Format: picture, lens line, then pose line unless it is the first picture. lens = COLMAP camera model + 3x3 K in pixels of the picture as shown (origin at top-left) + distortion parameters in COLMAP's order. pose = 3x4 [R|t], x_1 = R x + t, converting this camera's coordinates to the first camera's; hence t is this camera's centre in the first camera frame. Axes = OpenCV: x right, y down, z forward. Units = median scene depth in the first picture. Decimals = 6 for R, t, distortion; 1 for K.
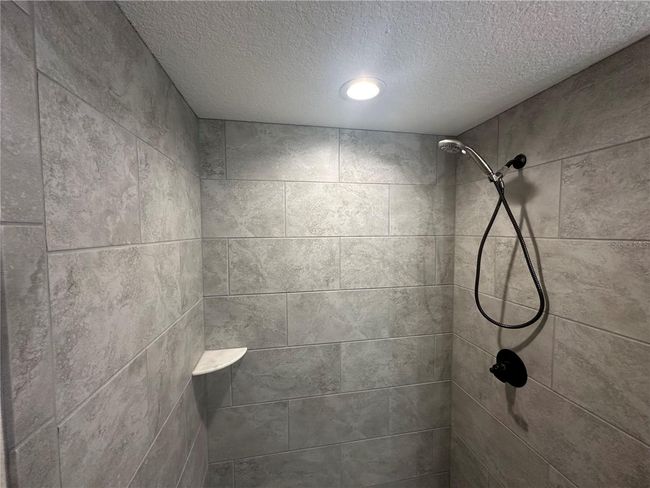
lens RADIAL K [[259.3, 0, 325.6], [0, 259.3, 243.1], [0, 0, 1]] dist [-0.003138, 0.000585]
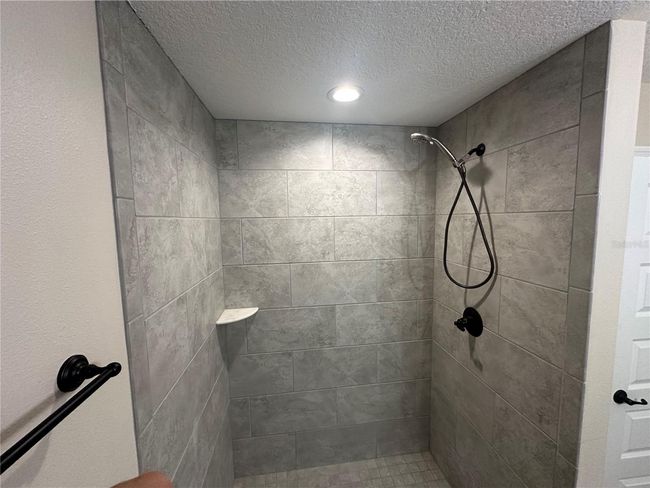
lens RADIAL K [[259.3, 0, 325.6], [0, 259.3, 243.1], [0, 0, 1]] dist [-0.003138, 0.000585]
pose [[0.998927, -0.005934, -0.045933, 0.074319], [0.008013, 0.998945, 0.045212, 0.045209], [0.045616, -0.045532, 0.997921, -0.200408]]
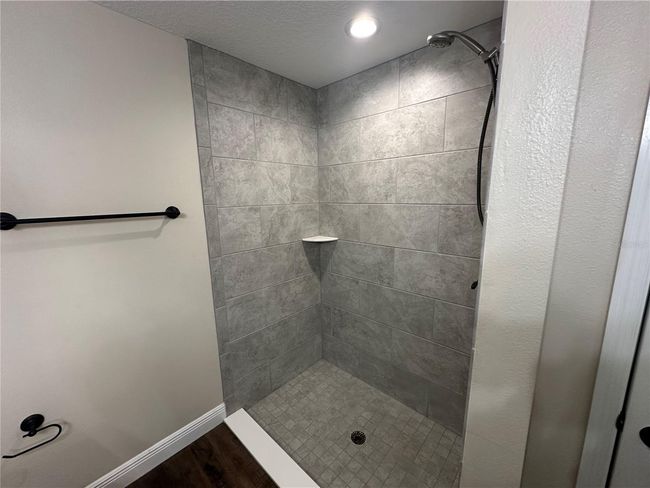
lens RADIAL K [[259.3, 0, 325.6], [0, 259.3, 243.1], [0, 0, 1]] dist [-0.003138, 0.000585]
pose [[0.602937, 0.141783, -0.785089, 0.882681], [-0.025685, 0.987021, 0.158525, 0.190265], [0.797375, -0.075415, 0.598753, 0.008681]]
